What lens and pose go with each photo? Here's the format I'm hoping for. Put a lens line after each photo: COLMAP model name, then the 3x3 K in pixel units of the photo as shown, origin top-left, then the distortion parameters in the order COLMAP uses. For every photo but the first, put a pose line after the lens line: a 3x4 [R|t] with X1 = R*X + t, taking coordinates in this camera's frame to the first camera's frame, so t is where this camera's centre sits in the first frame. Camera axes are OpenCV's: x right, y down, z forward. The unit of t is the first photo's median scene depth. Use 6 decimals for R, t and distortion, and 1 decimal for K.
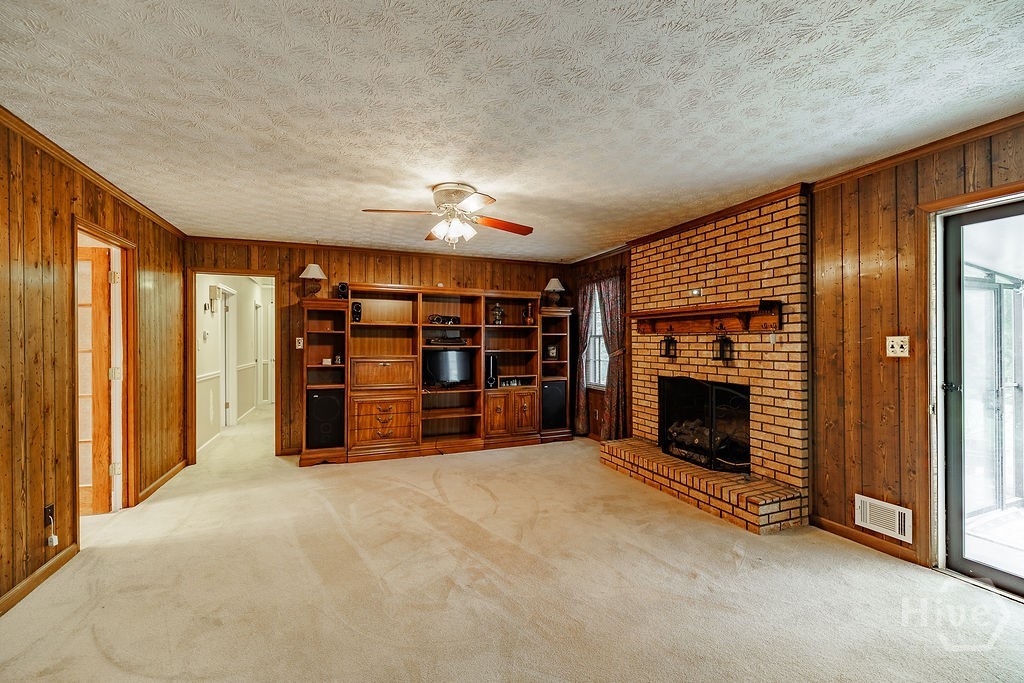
lens RADIAL K [[428.0, 0, 512.0], [0, 428.0, 341.5], [0, 0, 1]] dist [-0.000856, -0.000114]
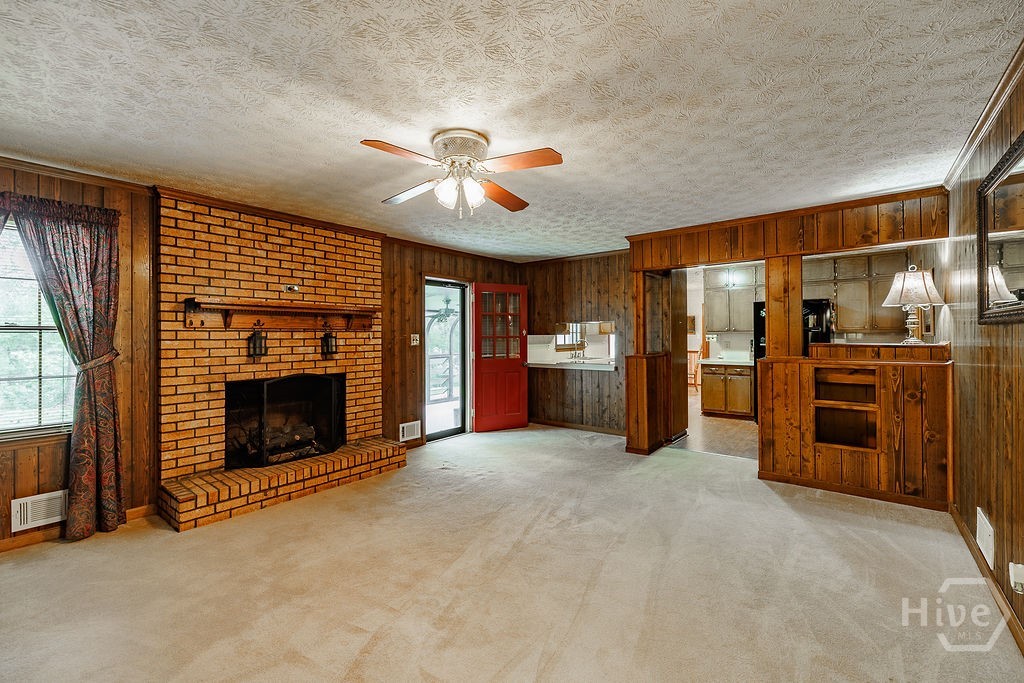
lens RADIAL K [[451.8, 0, 511.5], [0, 451.8, 332.0], [0, 0, 1]] dist [-0.000504, 0.000258]
pose [[-0.502202, 0.011683, 0.864671, -0.801134], [0.005415, 0.999932, -0.010366, -0.000143], [-0.864733, -0.000523, -0.502231, 1.198426]]
